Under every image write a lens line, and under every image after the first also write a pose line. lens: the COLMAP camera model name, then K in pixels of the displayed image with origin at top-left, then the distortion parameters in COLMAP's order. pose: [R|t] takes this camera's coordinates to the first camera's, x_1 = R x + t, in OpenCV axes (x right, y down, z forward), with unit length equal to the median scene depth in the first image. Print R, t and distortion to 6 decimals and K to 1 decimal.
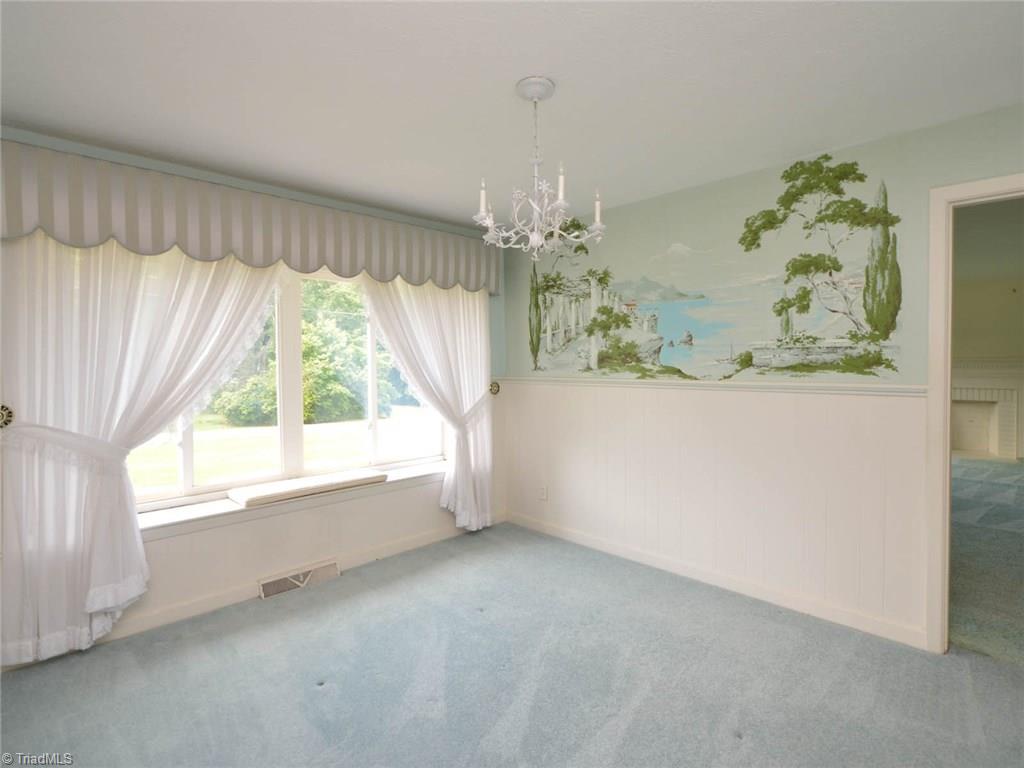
lens RADIAL K [[512.1, 0, 512.8], [0, 512.1, 369.8], [0, 0, 1]] dist [-0.006833, -0.001074]
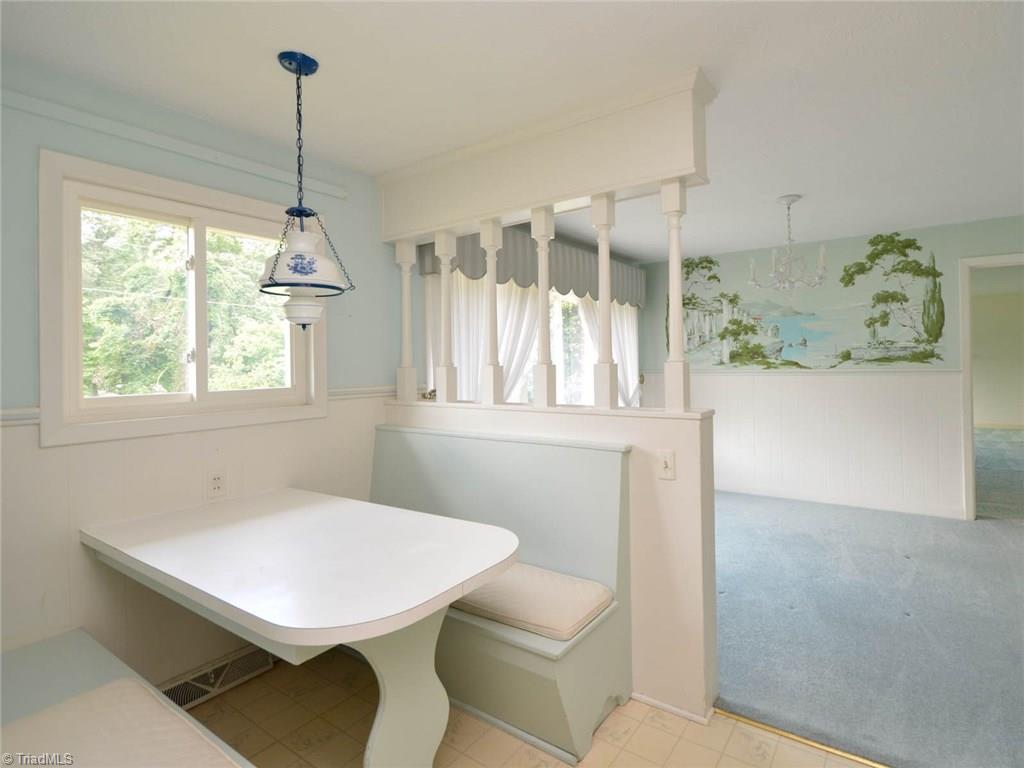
lens RADIAL K [[512.1, 0, 560.8], [0, 512.1, 352.5], [0, 0, 1]] dist [-0.006833, -0.001074]
pose [[0.980375, -0.006501, 0.197037, -0.731897], [0.013454, 0.999332, -0.033973, 0.013438], [-0.196684, 0.035957, 0.979807, -0.376574]]
